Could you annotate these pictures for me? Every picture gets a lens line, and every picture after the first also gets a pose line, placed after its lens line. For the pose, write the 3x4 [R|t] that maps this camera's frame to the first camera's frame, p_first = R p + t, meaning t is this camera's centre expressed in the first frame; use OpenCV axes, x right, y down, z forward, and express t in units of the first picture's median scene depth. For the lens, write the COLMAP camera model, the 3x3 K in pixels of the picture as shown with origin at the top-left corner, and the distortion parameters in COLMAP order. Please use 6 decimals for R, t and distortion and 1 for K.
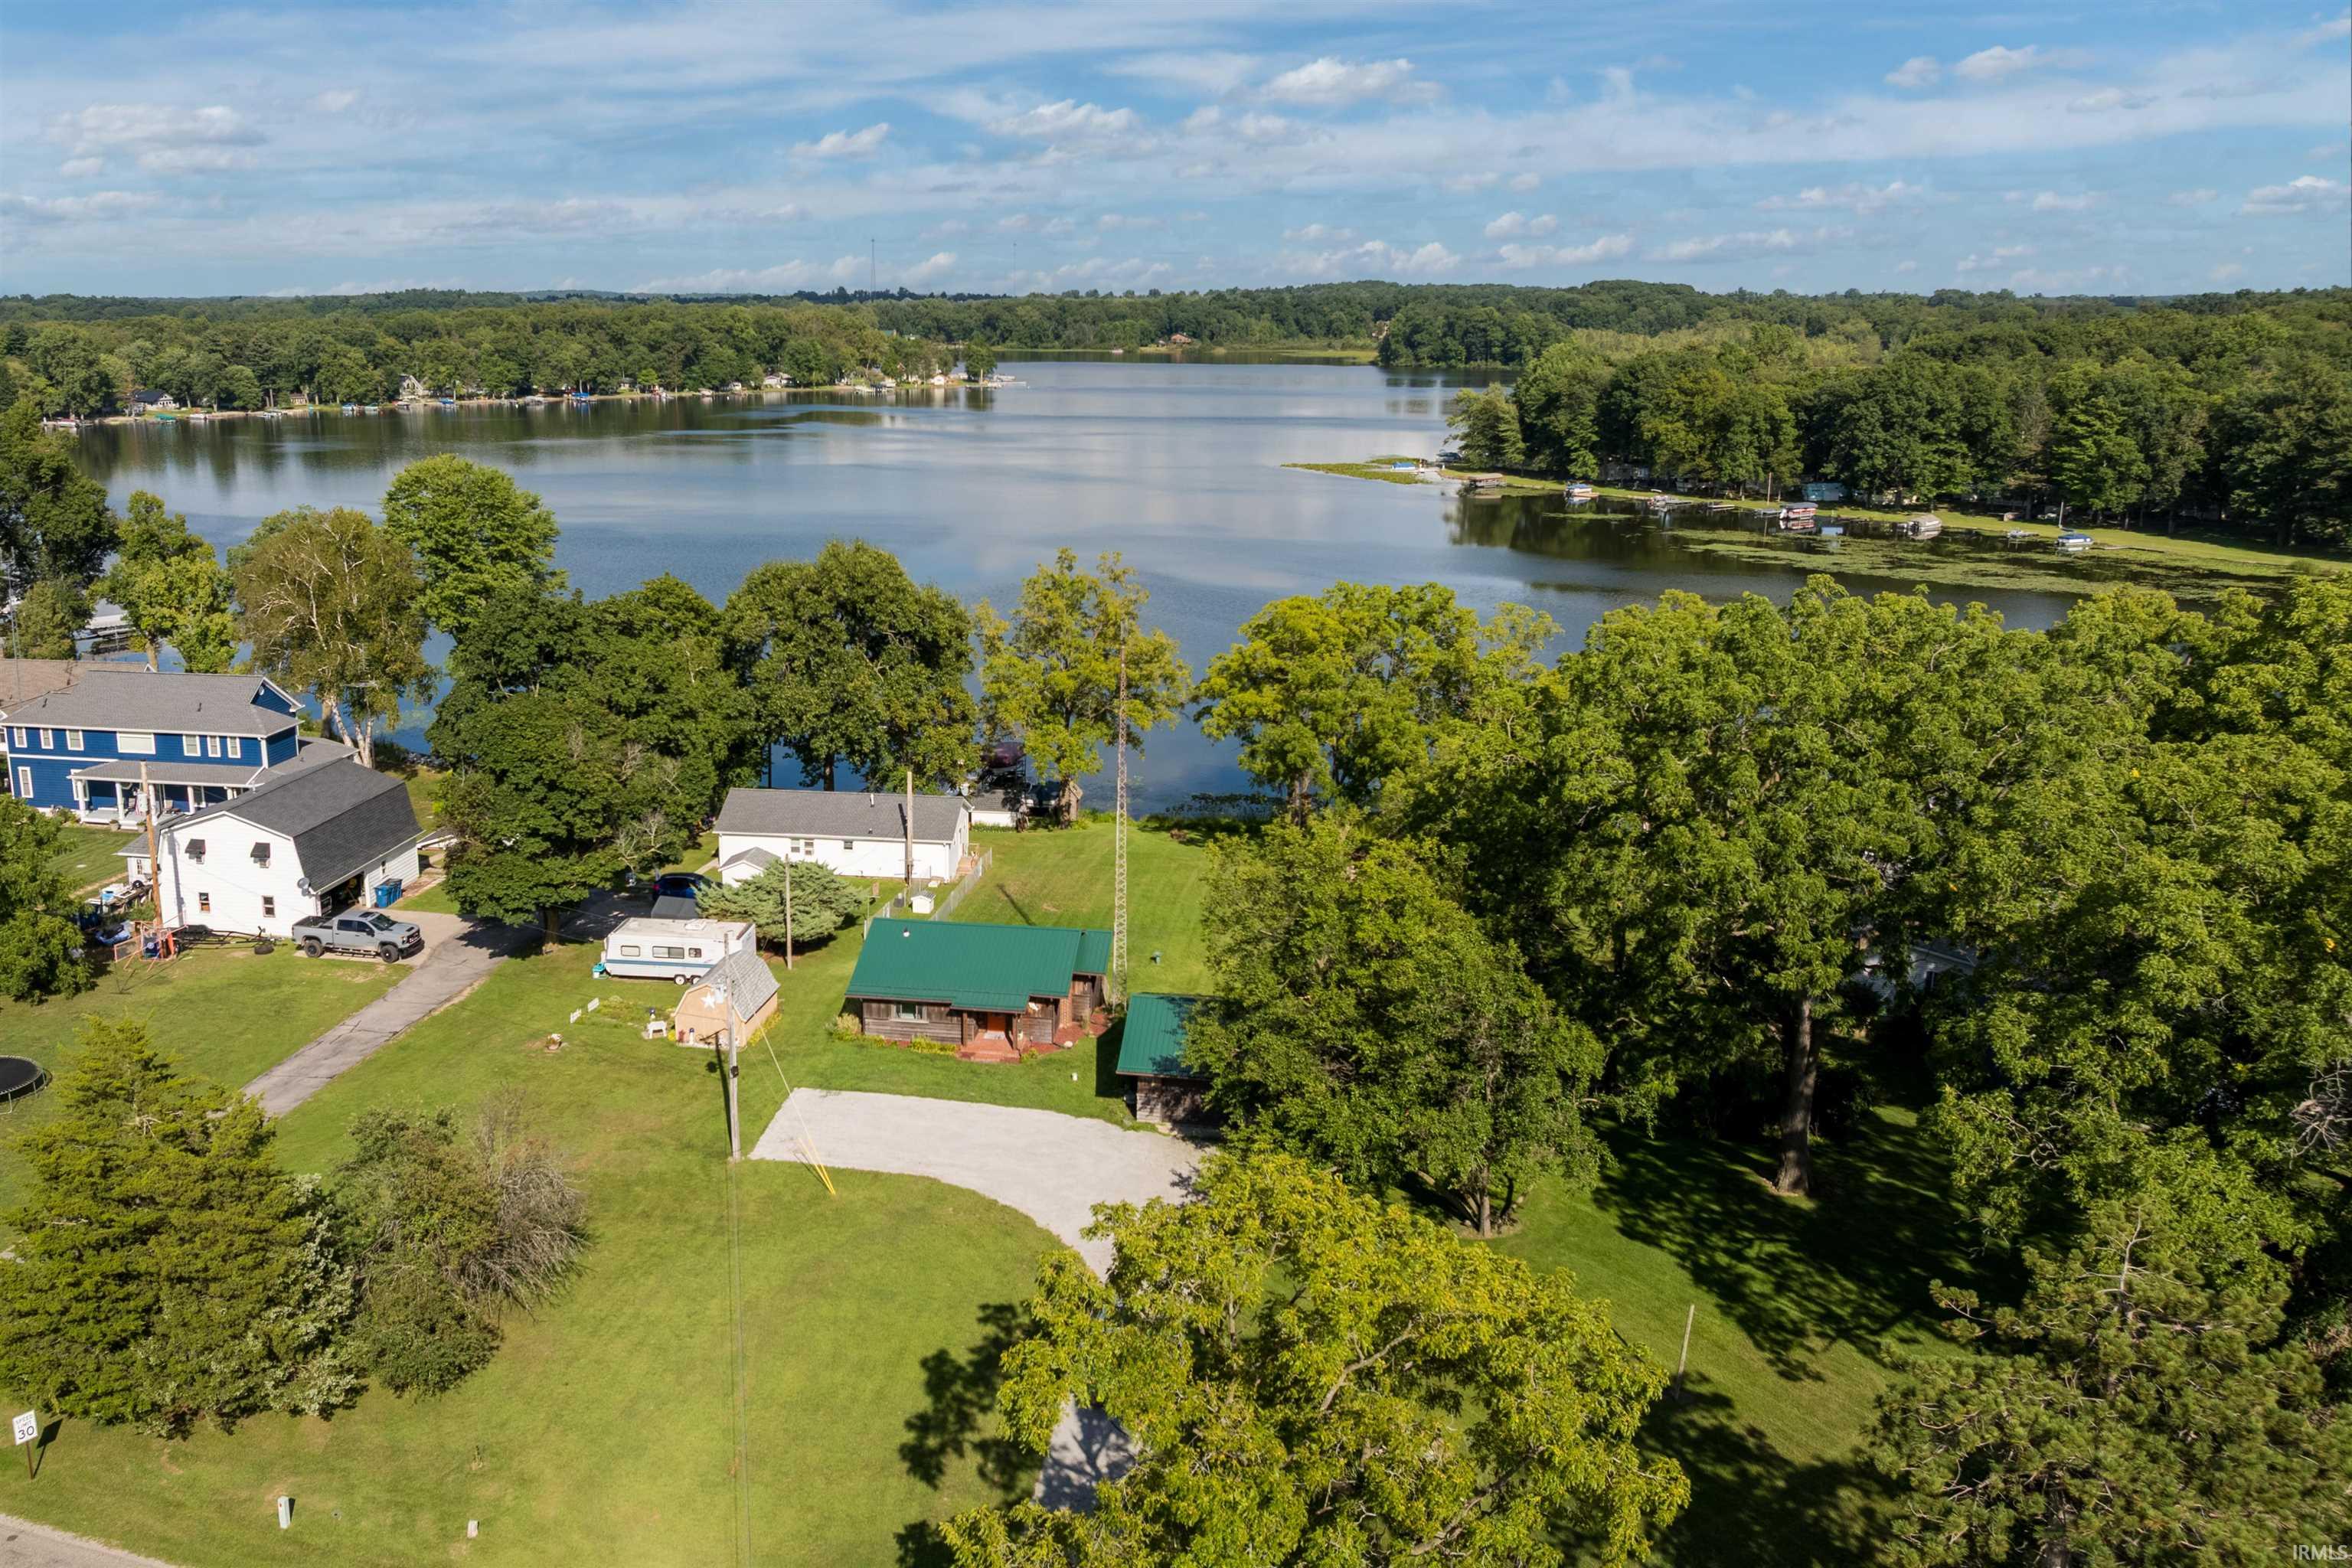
lens RADIAL K [[2140.5, 0, 919.8], [0, 2140.5, 792.1], [0, 0, 1]] dist [-0.019249, -0.012701]
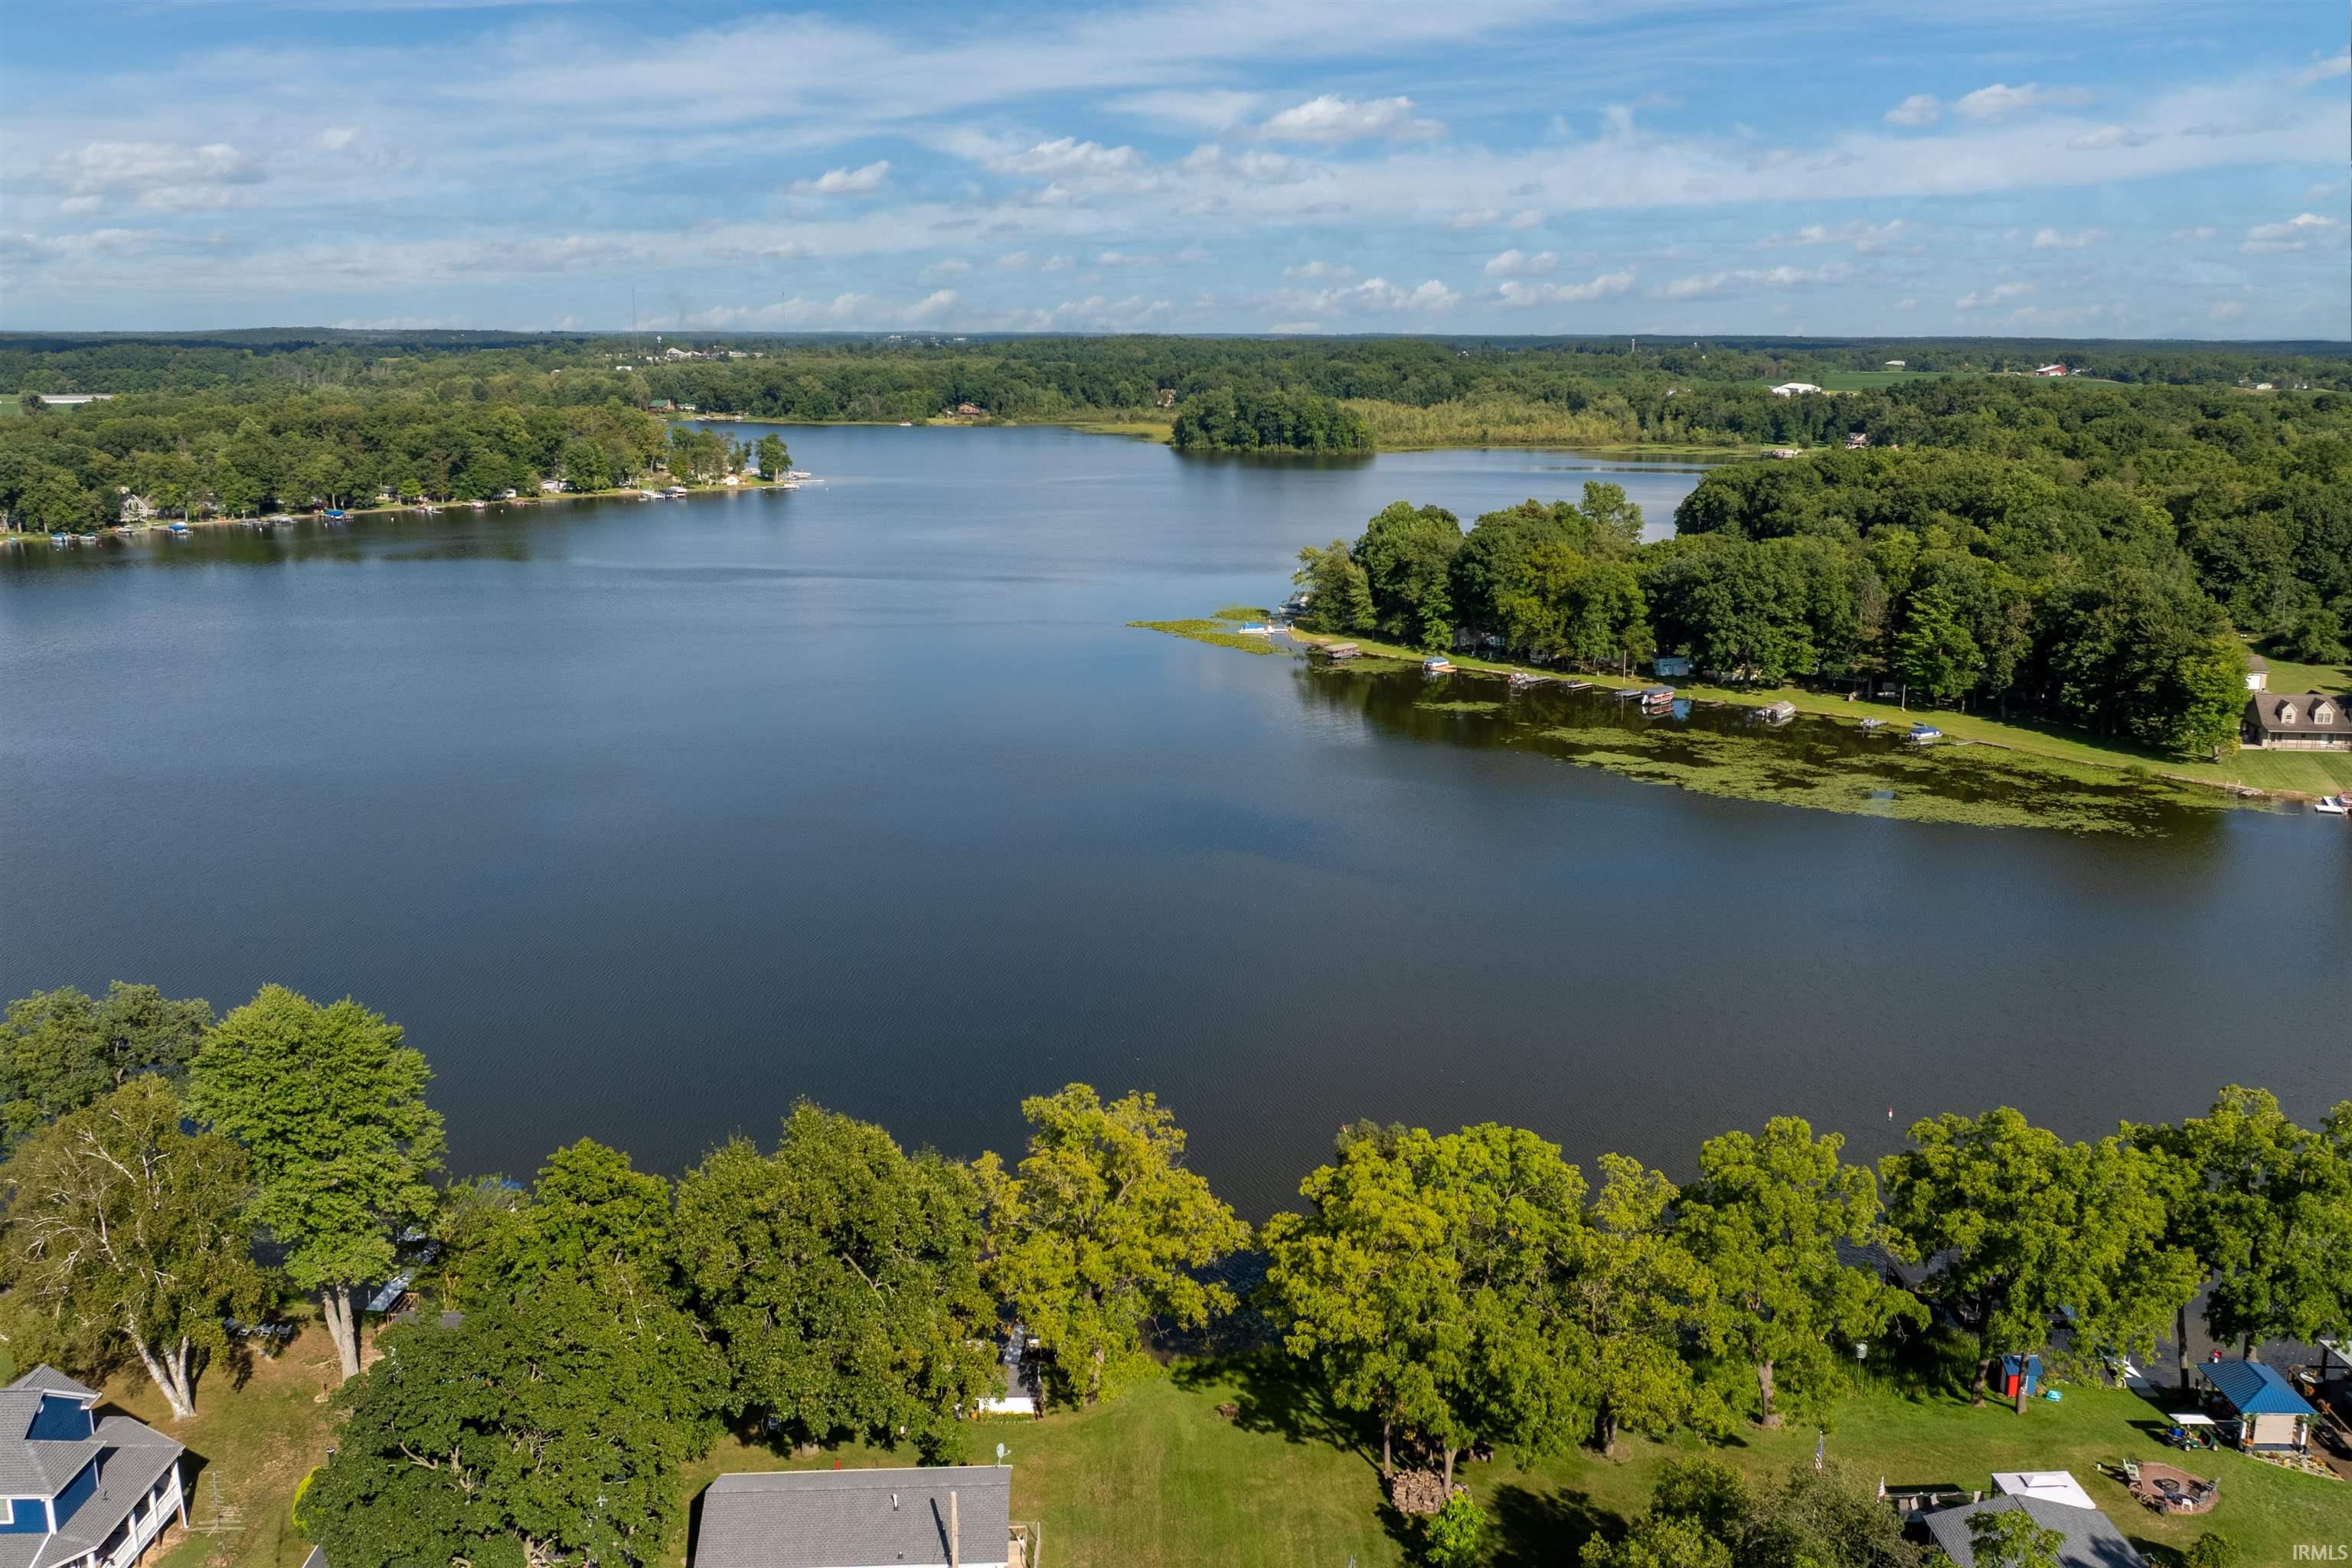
lens RADIAL K [[2148.1, 0, 1224.0], [0, 2148.1, 789.7], [0, 0, 1]] dist [-0.005736, -0.063214]
pose [[0.970582, -0.044251, 0.236670, -0.030065], [0.048879, 0.998710, -0.013721, -0.090829], [-0.235757, 0.024885, 0.971493, 0.072771]]
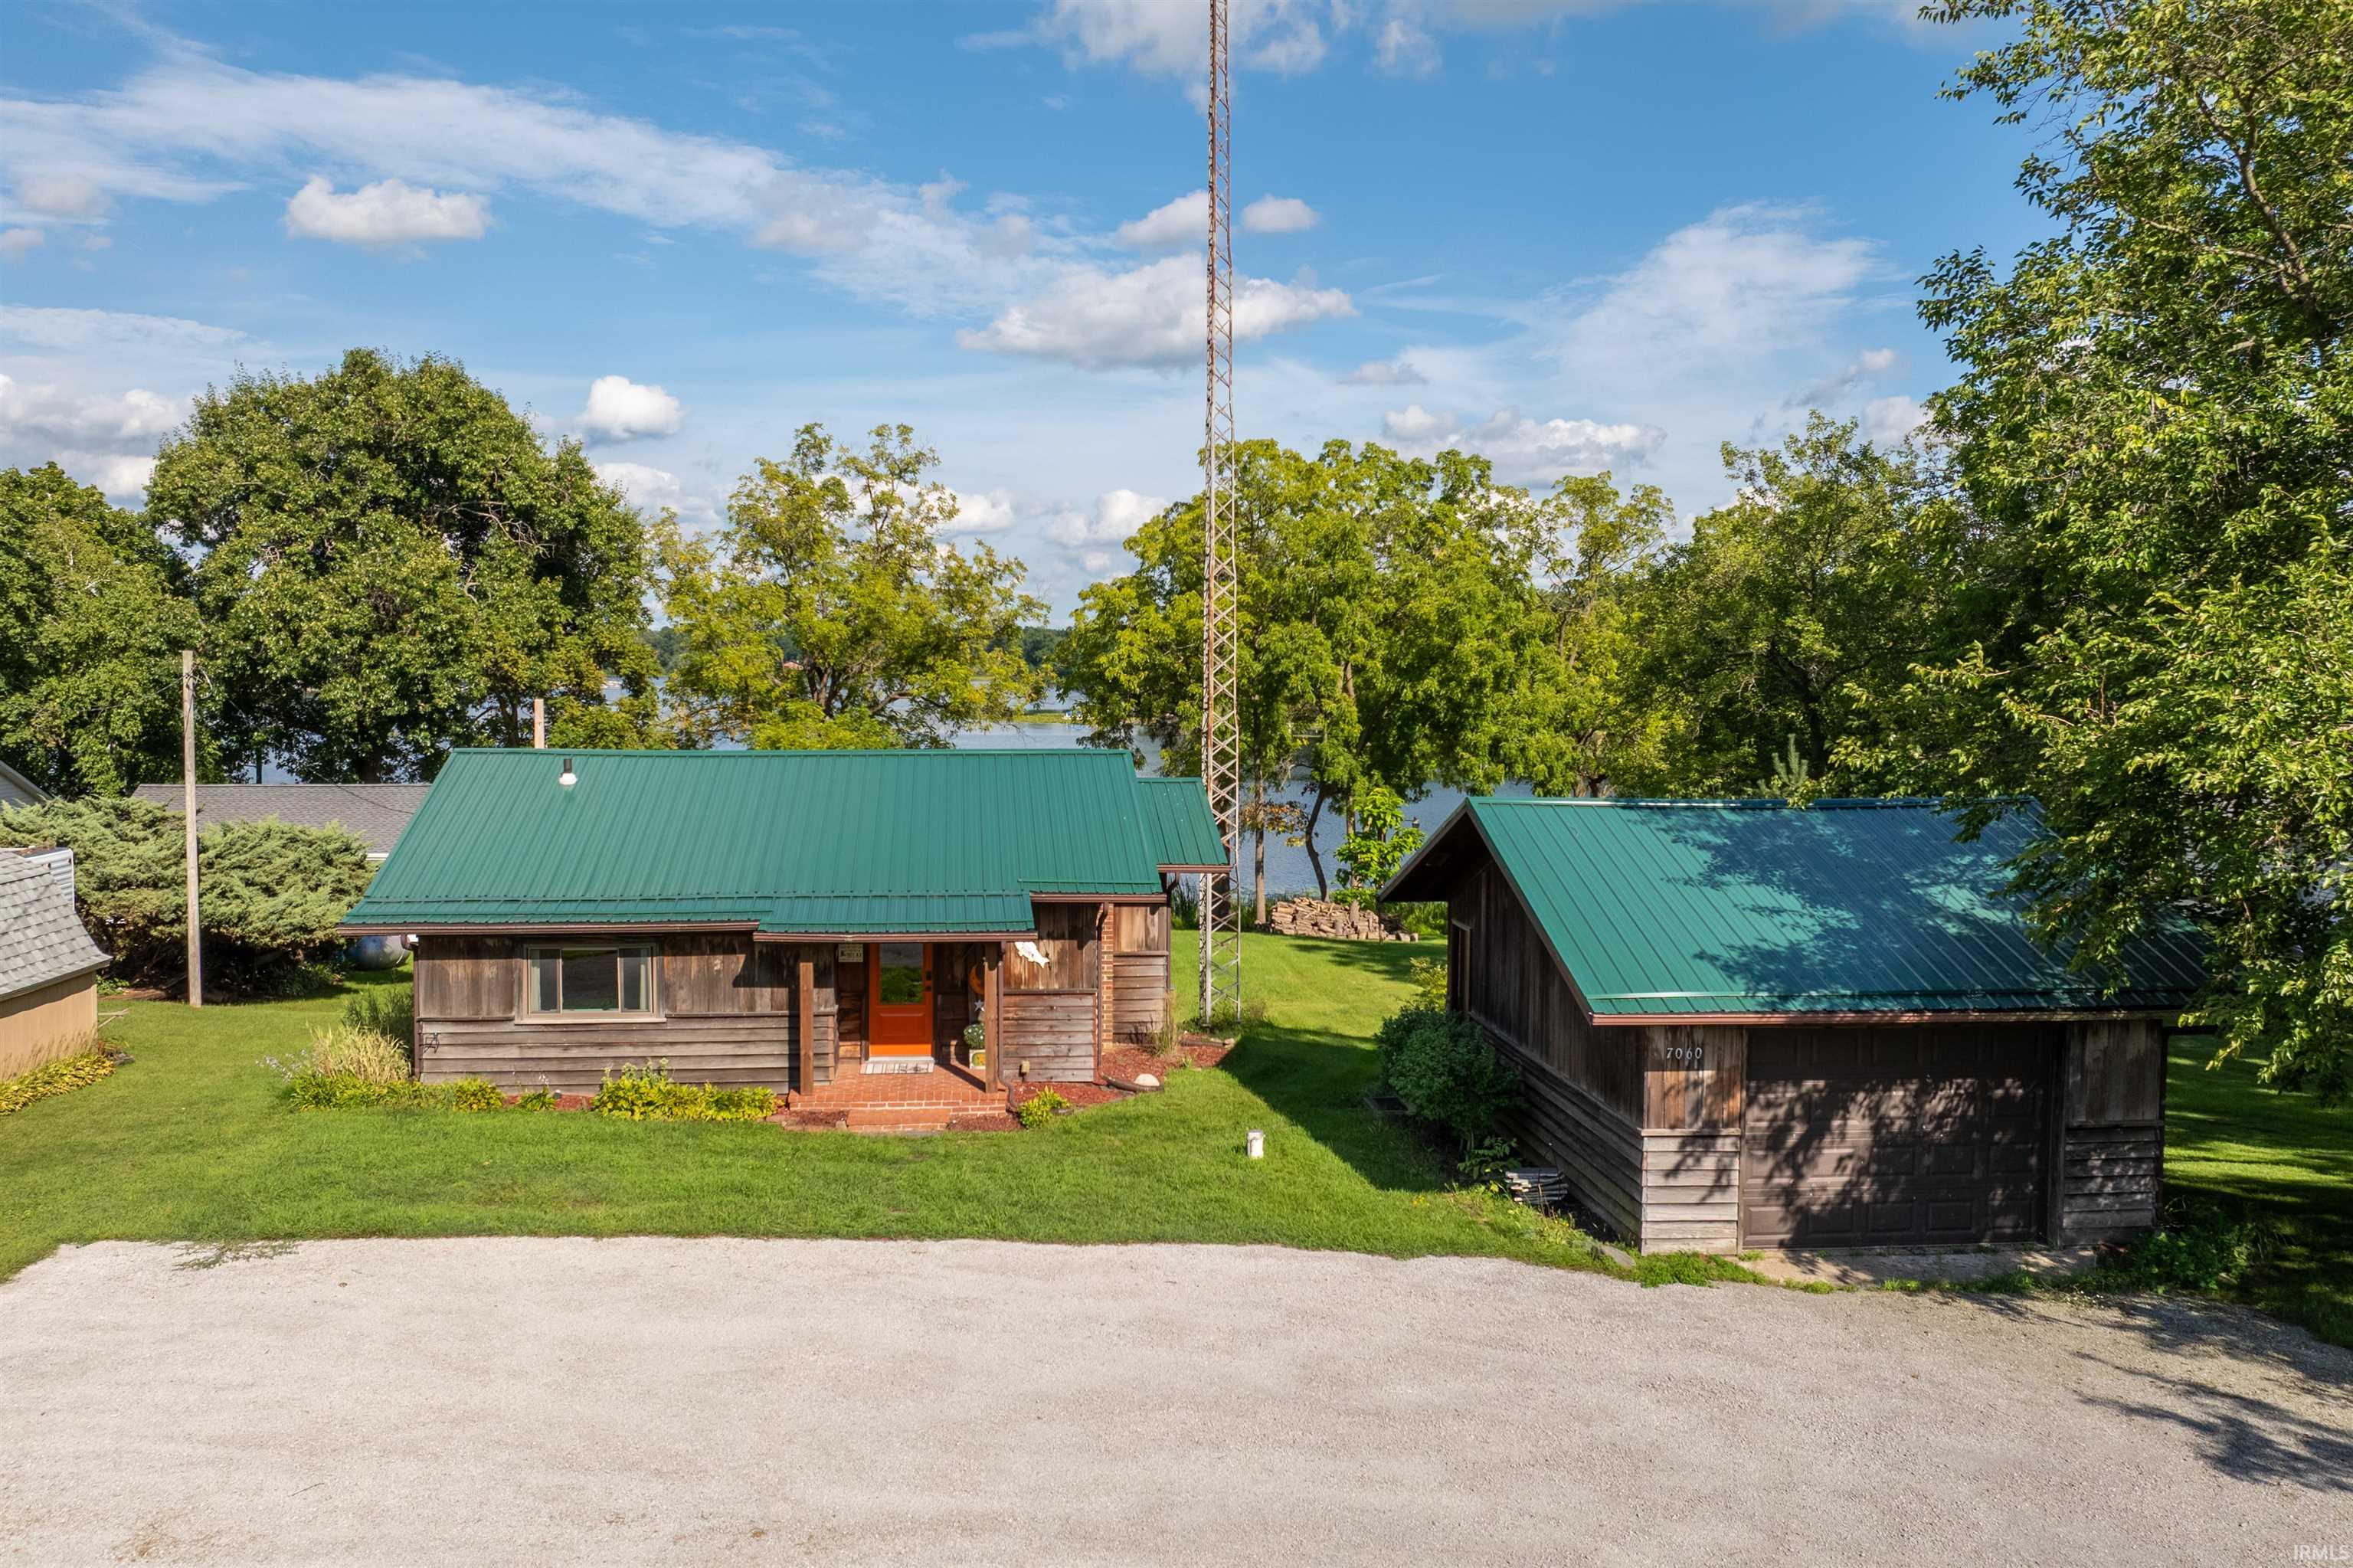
lens RADIAL K [[2158.8, 0, 1216.4], [0, 2158.8, 748.6], [0, 0, 1]] dist [-0.008133, -0.057895]
pose [[0.950192, -0.006143, 0.311603, -0.003853], [0.062931, 0.982993, -0.172522, 0.032982], [-0.305244, 0.183539, 0.934419, 0.187400]]
